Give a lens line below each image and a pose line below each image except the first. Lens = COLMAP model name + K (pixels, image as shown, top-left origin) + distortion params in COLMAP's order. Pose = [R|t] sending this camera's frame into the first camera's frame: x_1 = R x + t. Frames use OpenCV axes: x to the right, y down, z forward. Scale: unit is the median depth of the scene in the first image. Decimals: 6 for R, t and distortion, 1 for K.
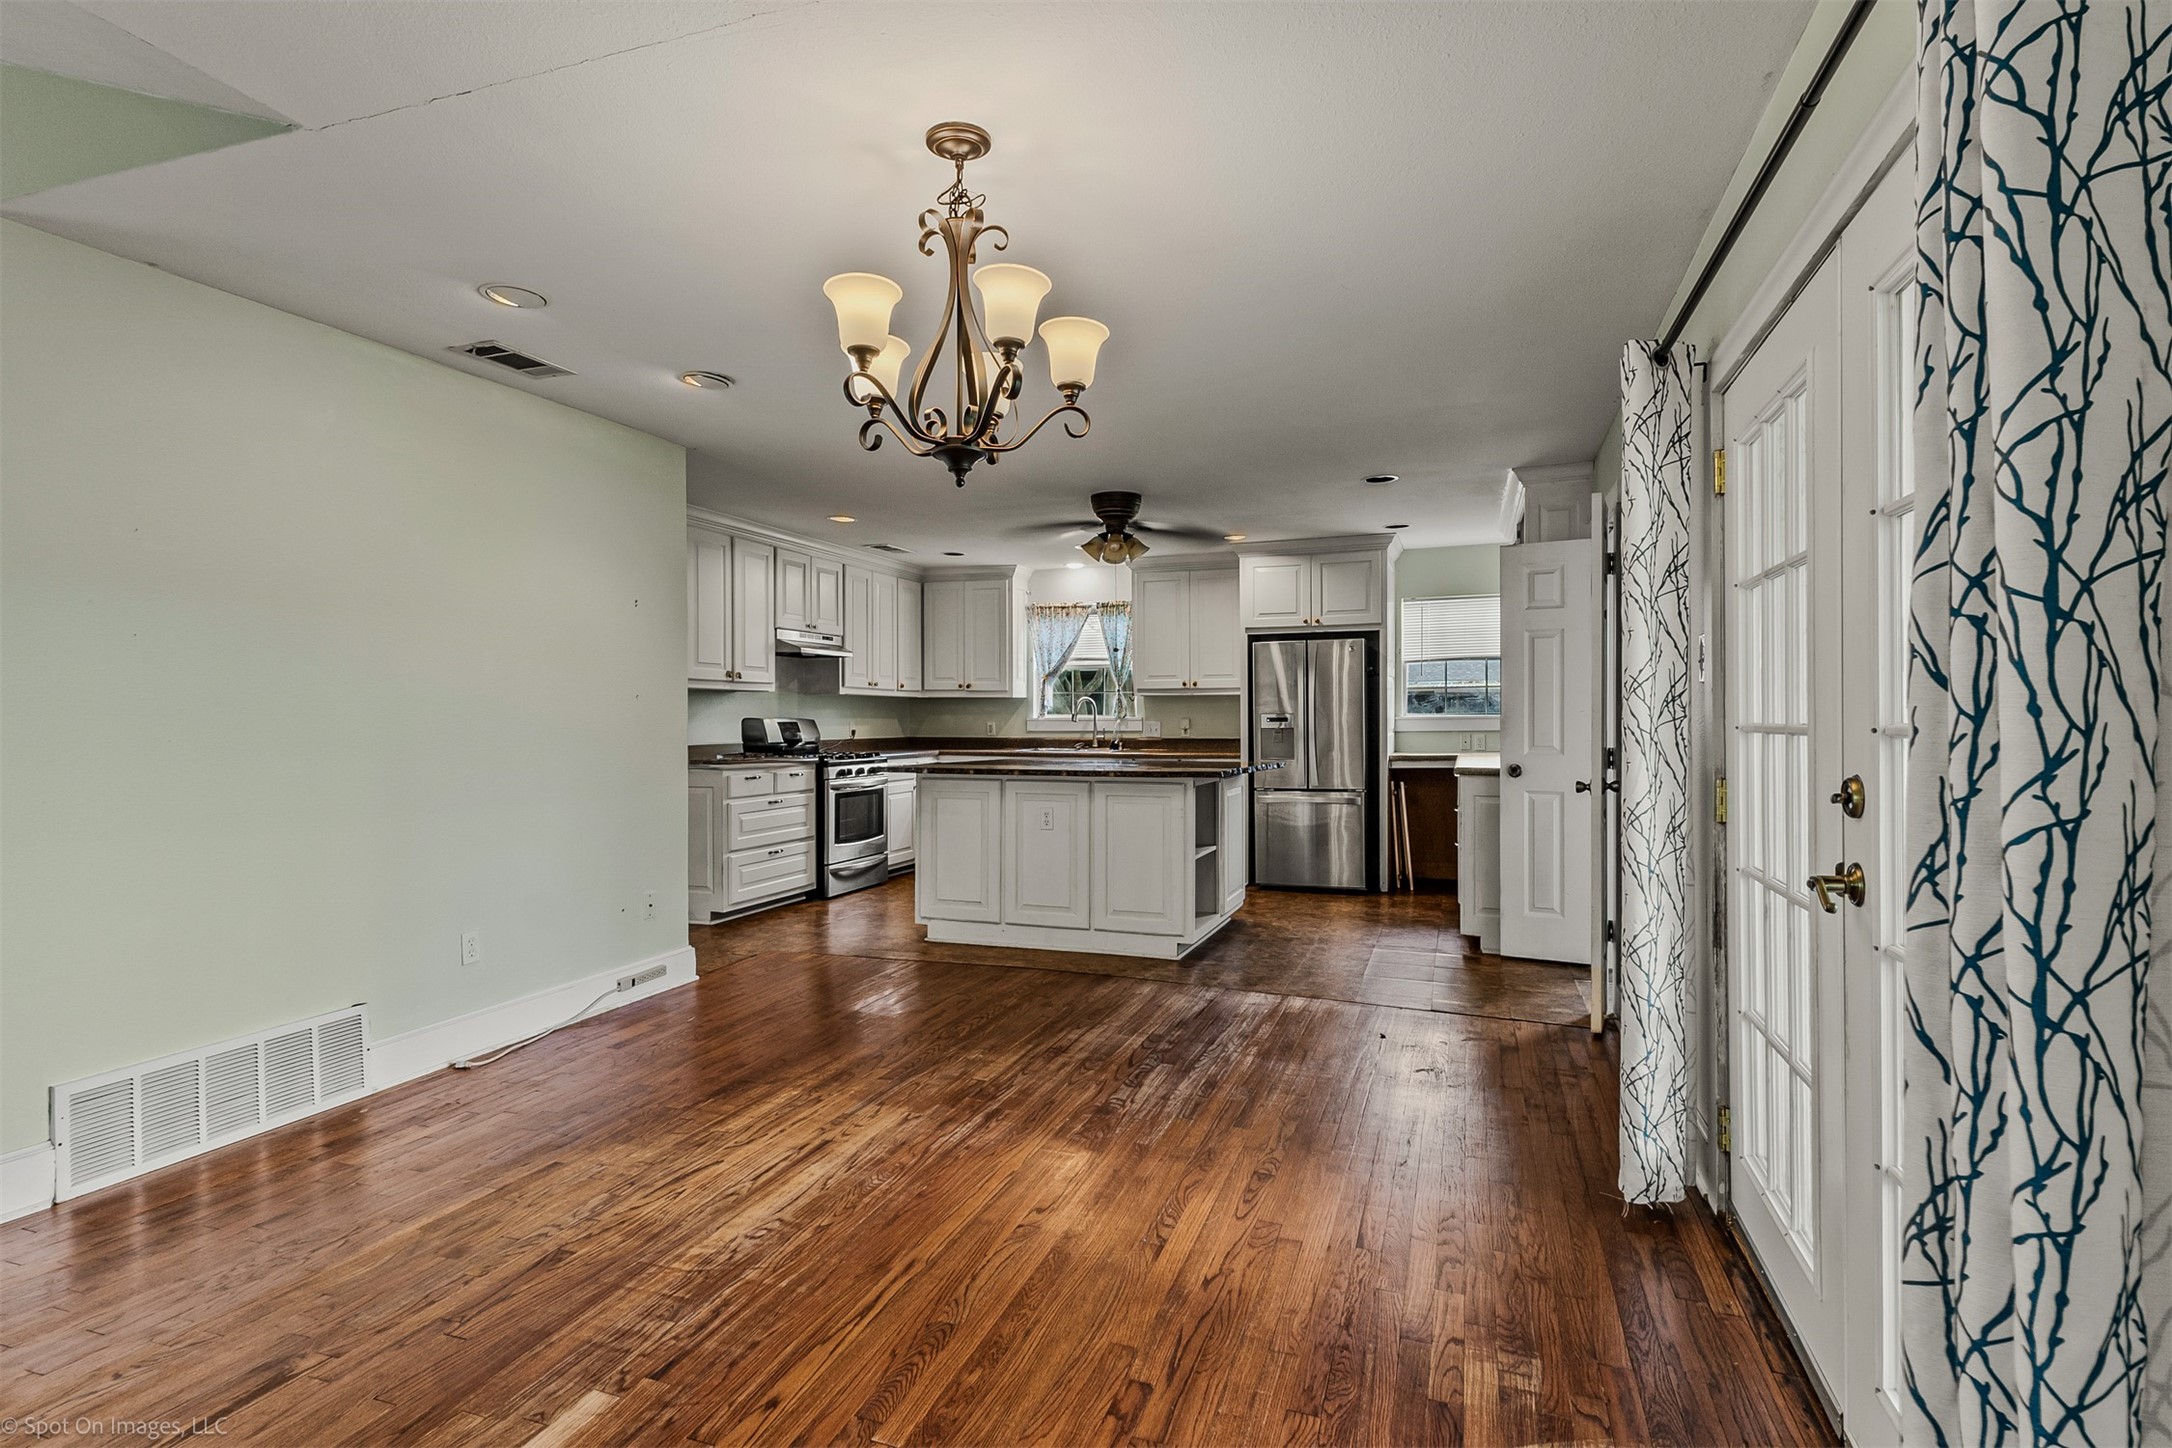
lens RADIAL K [[996.5, 0, 1087.0], [0, 996.5, 717.2], [0, 0, 1]] dist [-0.001003, -0.000009]
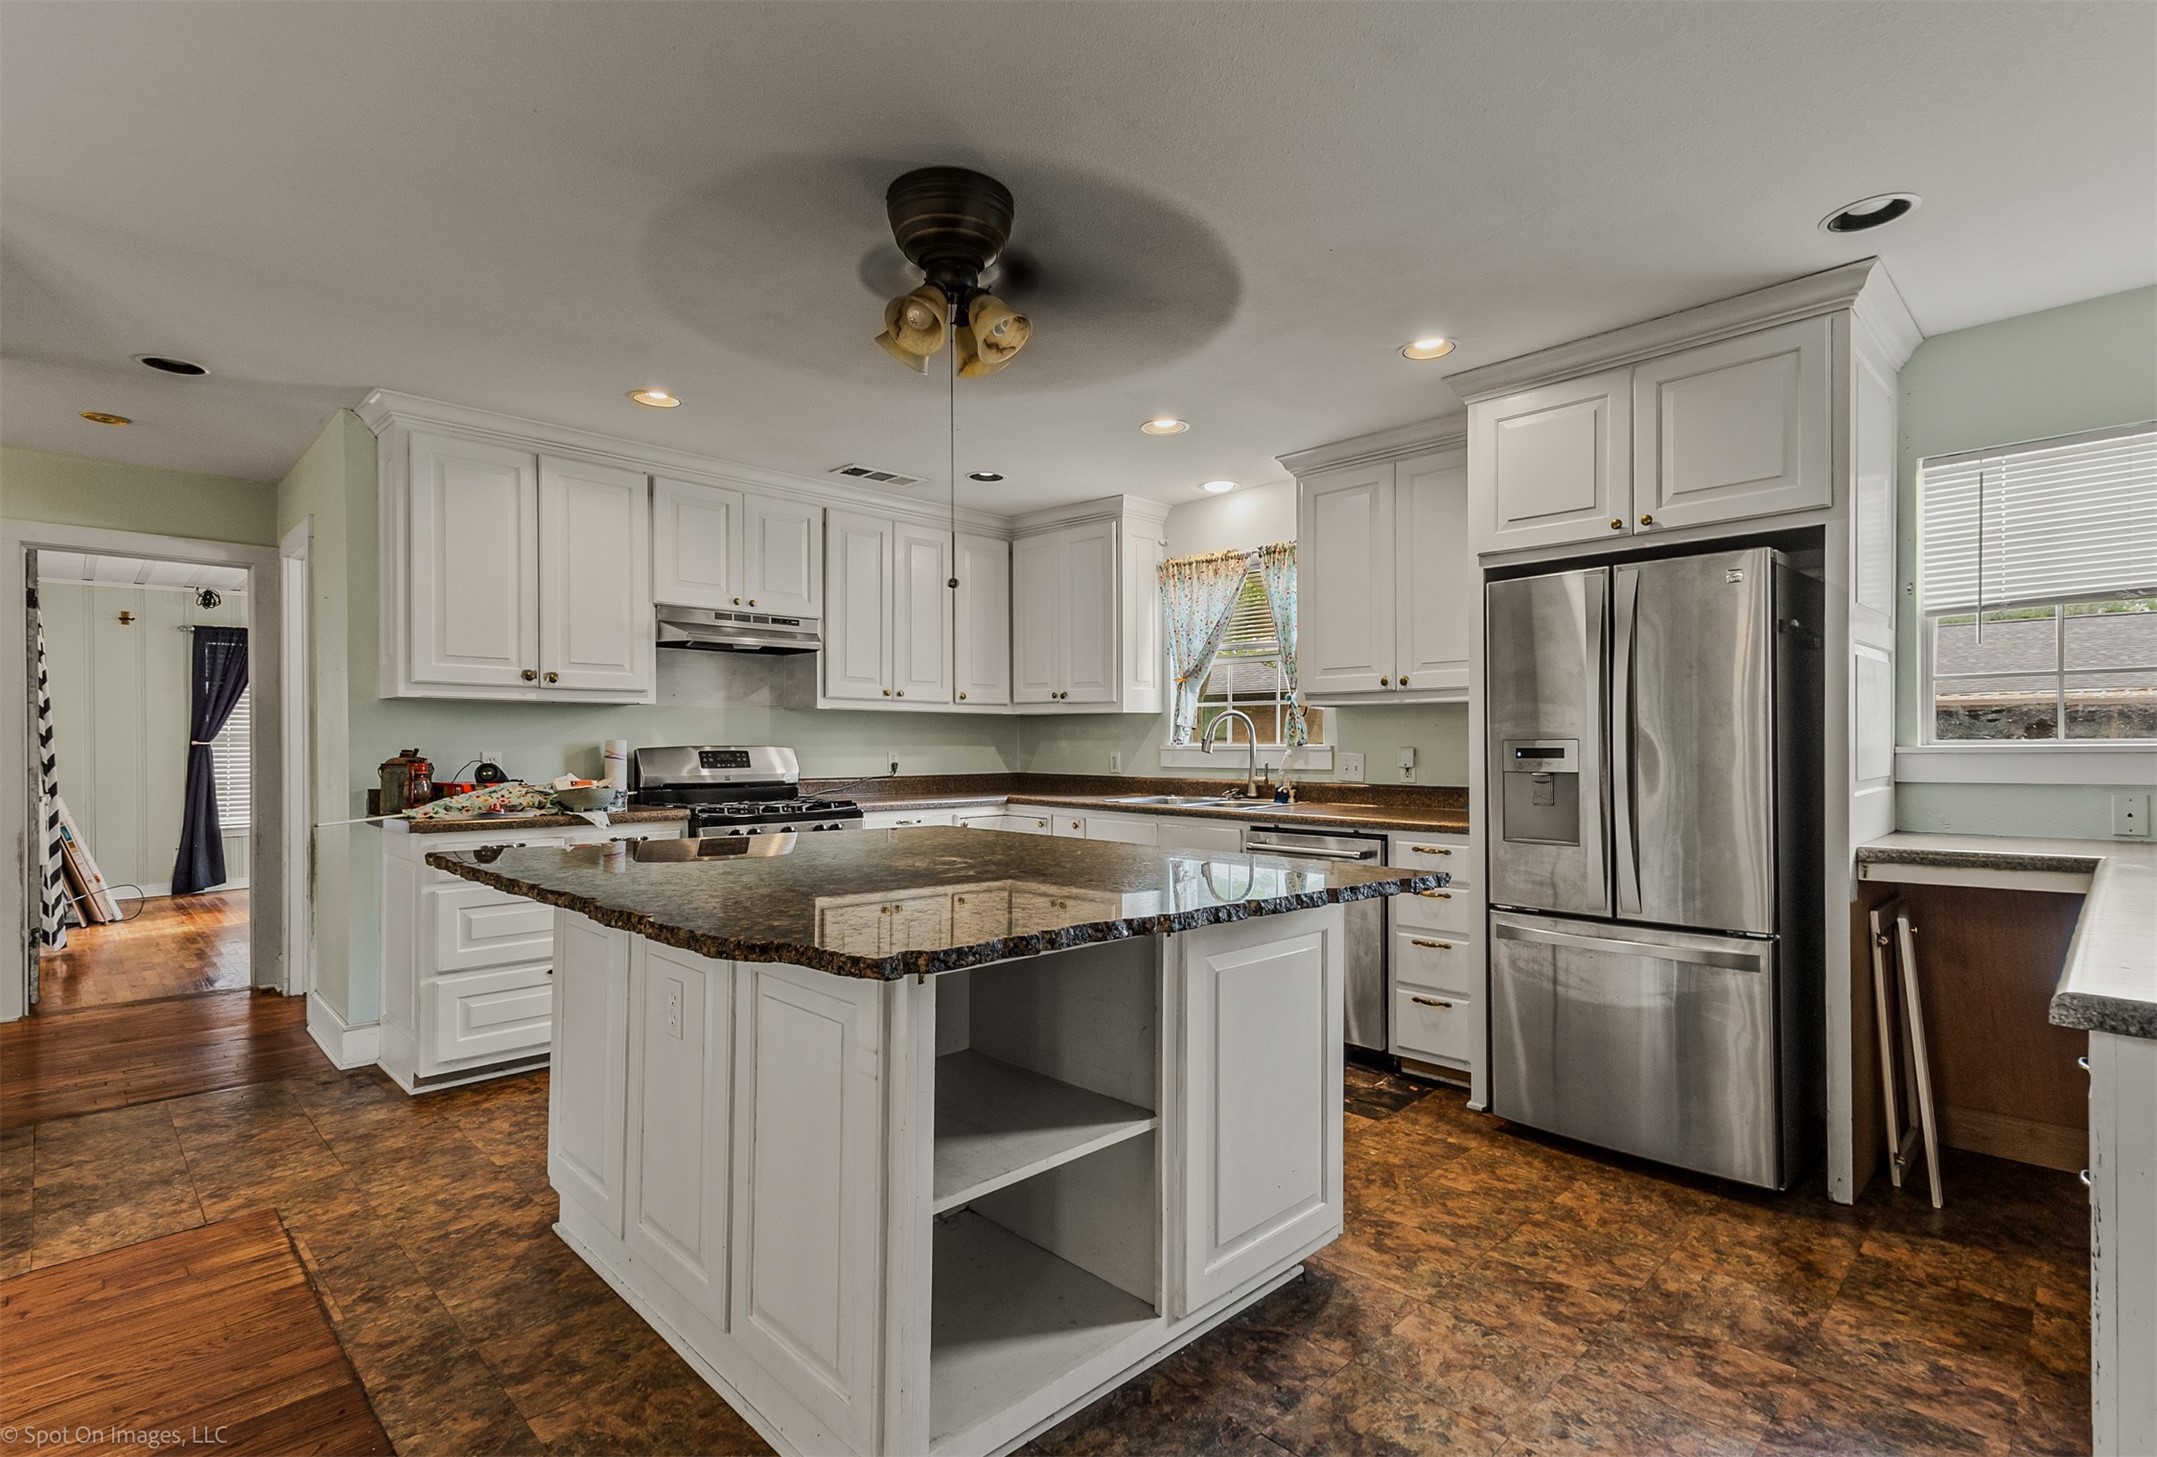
lens RADIAL K [[1005.5, 0, 1073.7], [0, 1005.5, 738.8], [0, 0, 1]] dist [0.013532, -0.000384]
pose [[0.904327, 0.000217, -0.426840, 0.164725], [-0.001868, 0.999992, -0.003451, -0.001320], [0.426836, 0.003918, 0.904321, 0.432999]]
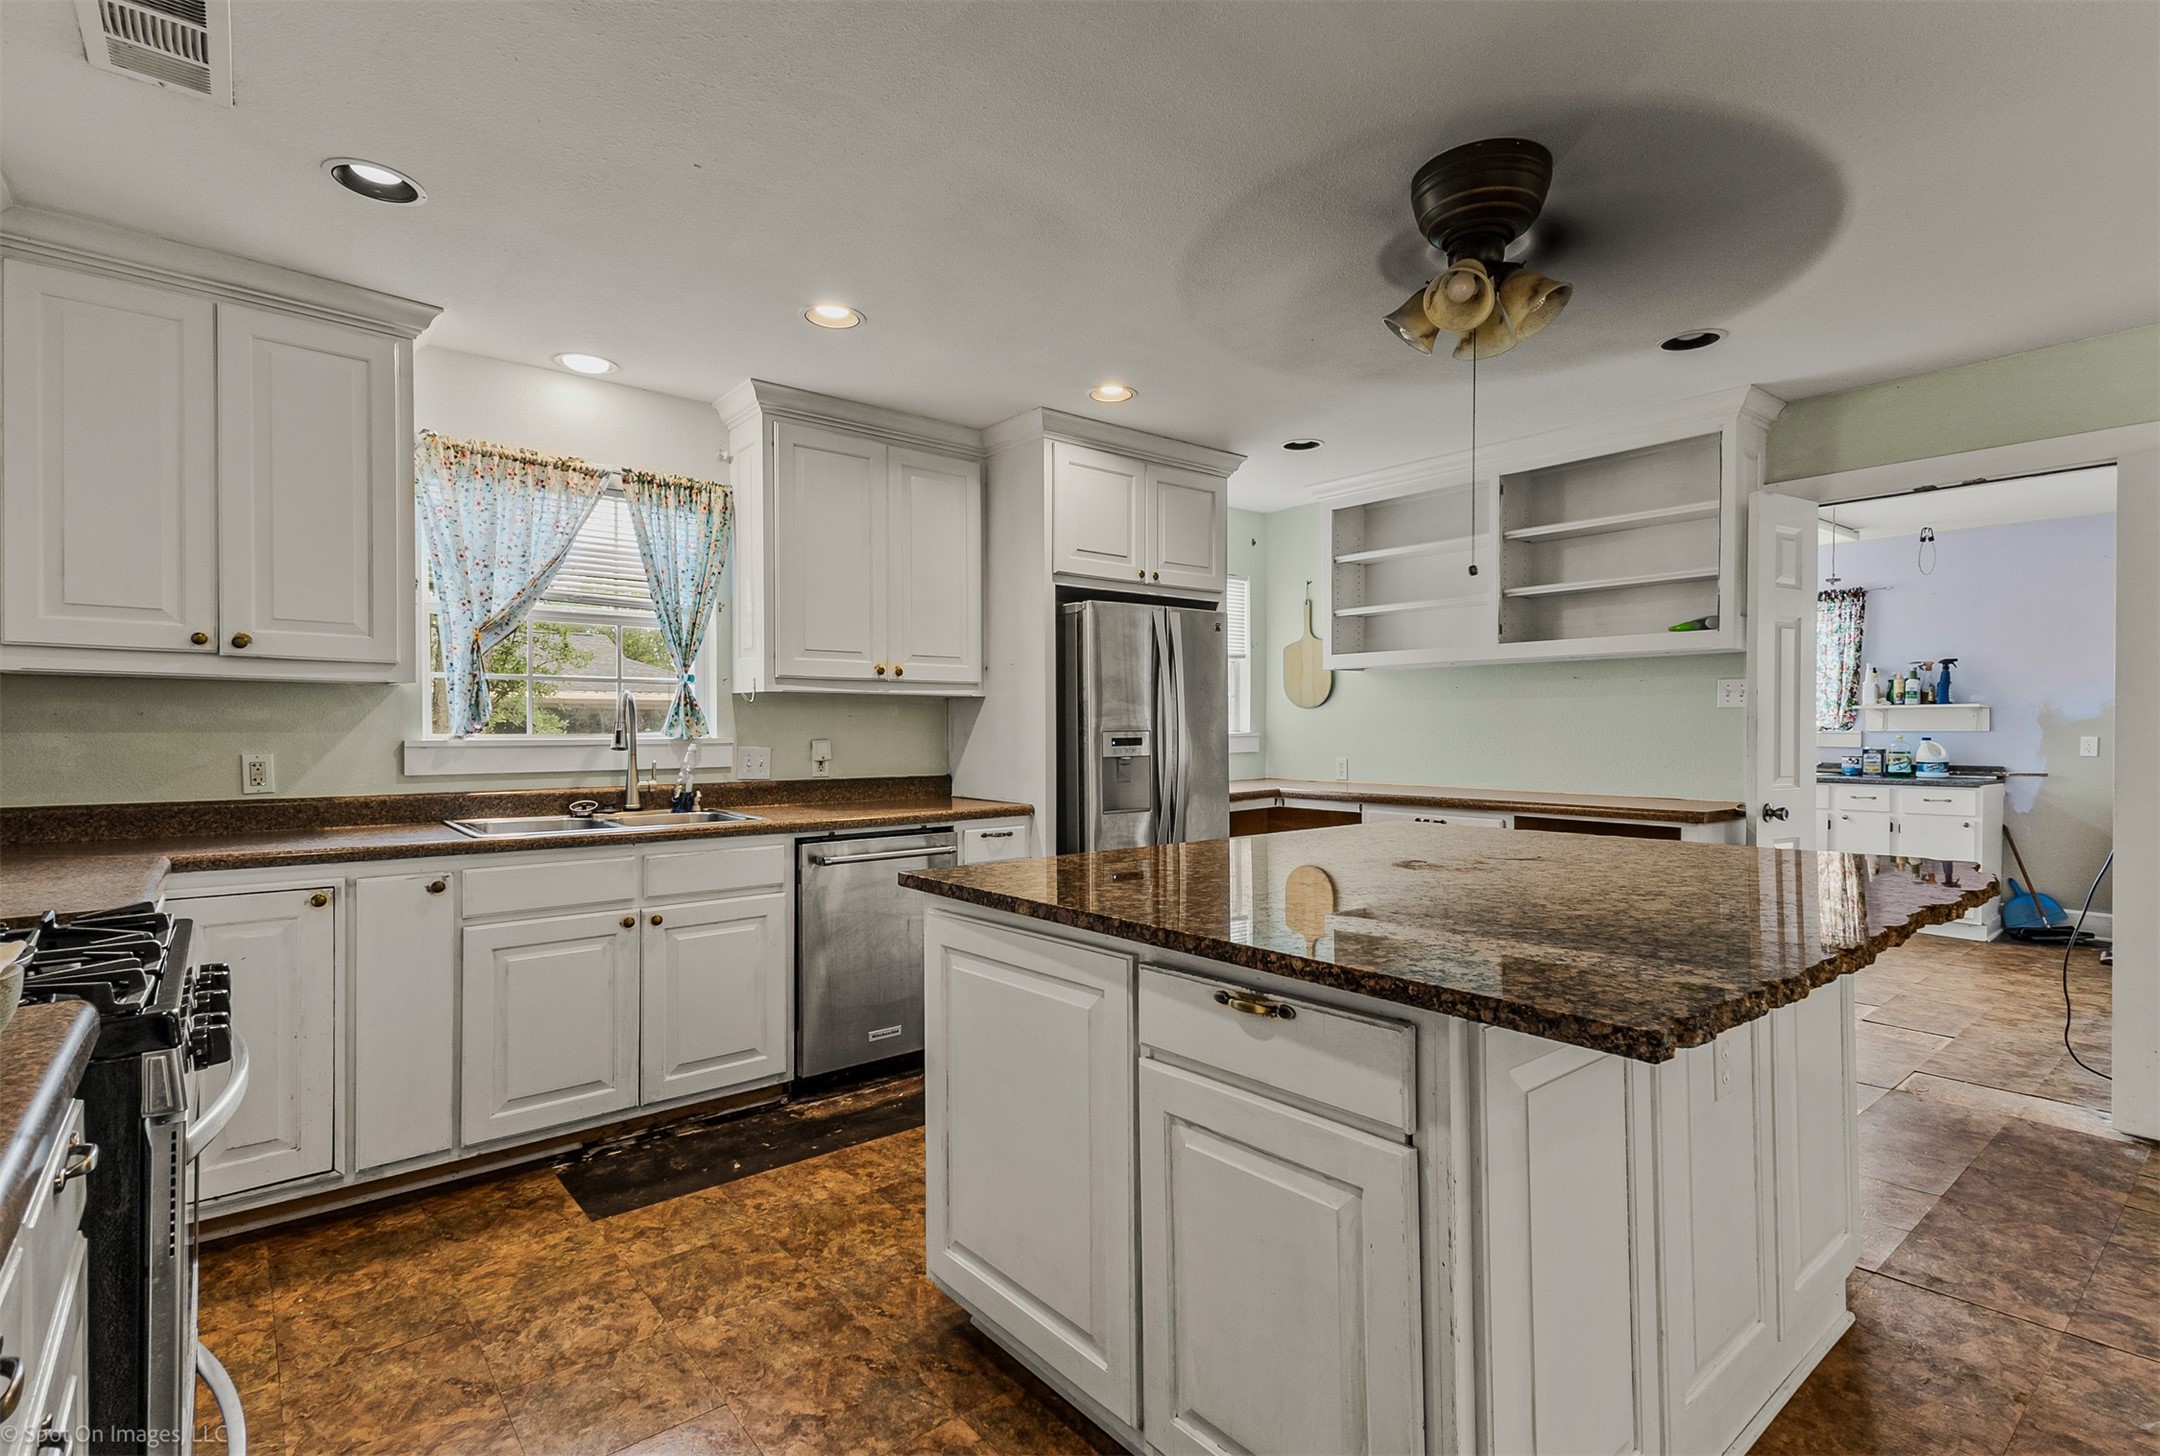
lens RADIAL K [[1006.9, 0, 1073.5], [0, 1006.9, 734.0], [0, 0, 1]] dist [0.013532, -0.000384]
pose [[0.504626, -0.000149, 0.863338, -0.269947], [0.000658, 1.000000, -0.000212, -0.001392], [-0.863338, 0.000675, 0.504626, 0.627149]]
